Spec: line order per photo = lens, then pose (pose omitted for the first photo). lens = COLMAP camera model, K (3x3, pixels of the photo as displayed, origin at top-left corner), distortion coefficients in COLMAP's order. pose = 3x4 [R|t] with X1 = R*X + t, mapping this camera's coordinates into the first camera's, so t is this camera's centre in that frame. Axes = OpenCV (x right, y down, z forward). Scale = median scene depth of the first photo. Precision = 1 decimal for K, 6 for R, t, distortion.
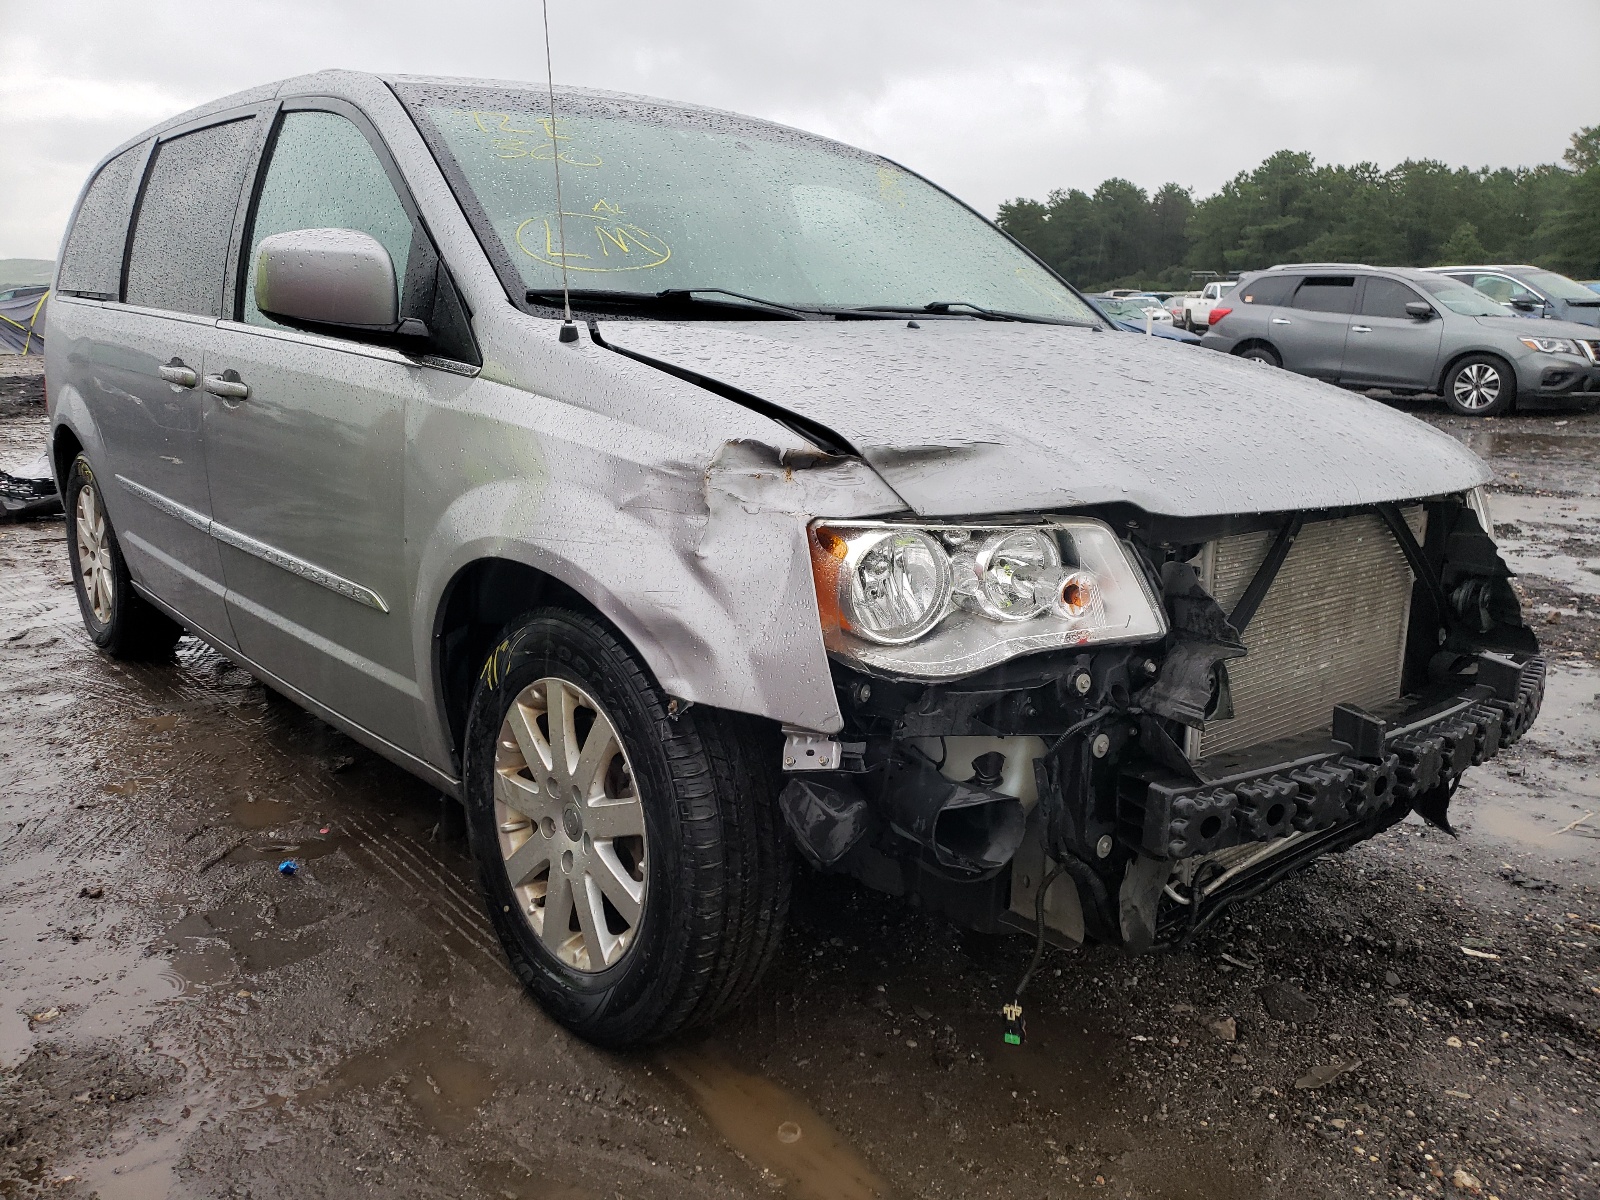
lens RADIAL K [[1225.4, 0, 828.8], [0, 1225.4, 601.8], [0, 0, 1]] dist [0.002128, -0.000465]
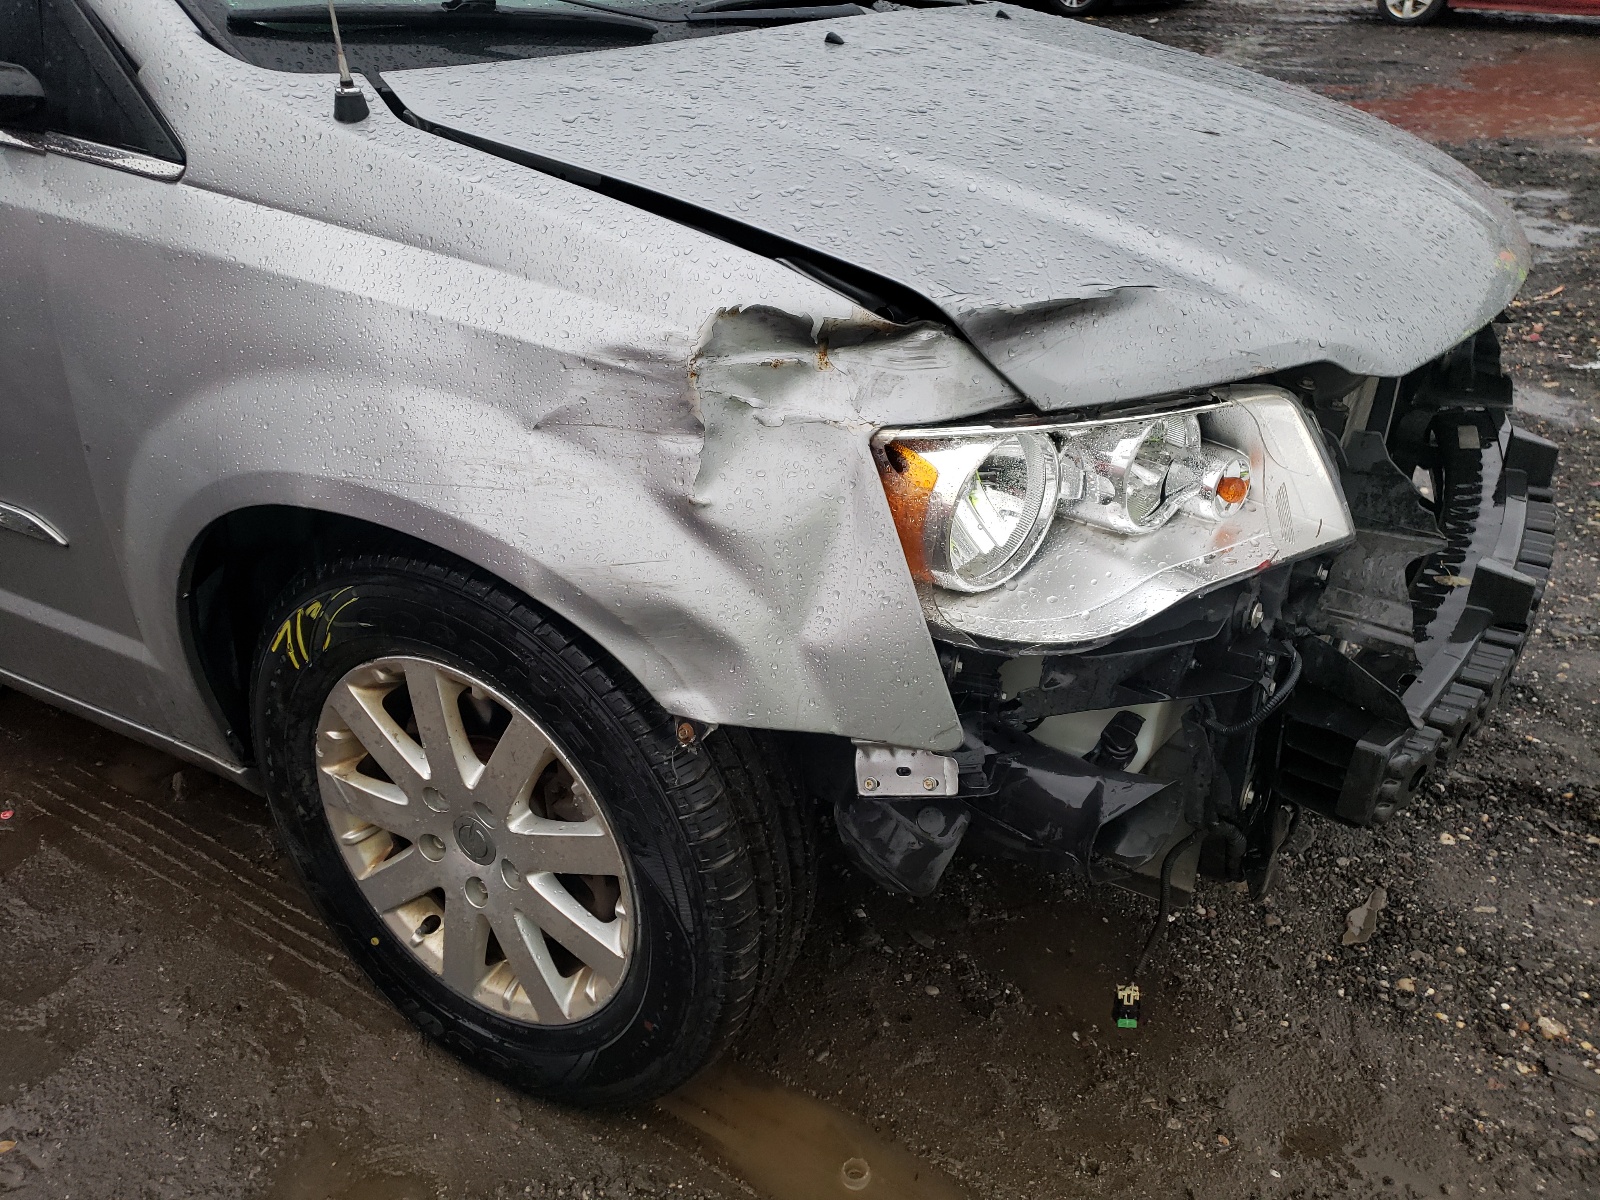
lens RADIAL K [[1229.9, 0, 800.0], [0, 1229.9, 600.0], [0, 0, 1]] dist [0.002799, 0.008966]
pose [[0.952476, -0.162100, 0.257900, -0.218117], [0.082726, 0.952481, 0.293148, -0.164566], [-0.293164, -0.257882, 0.920626, 0.376071]]
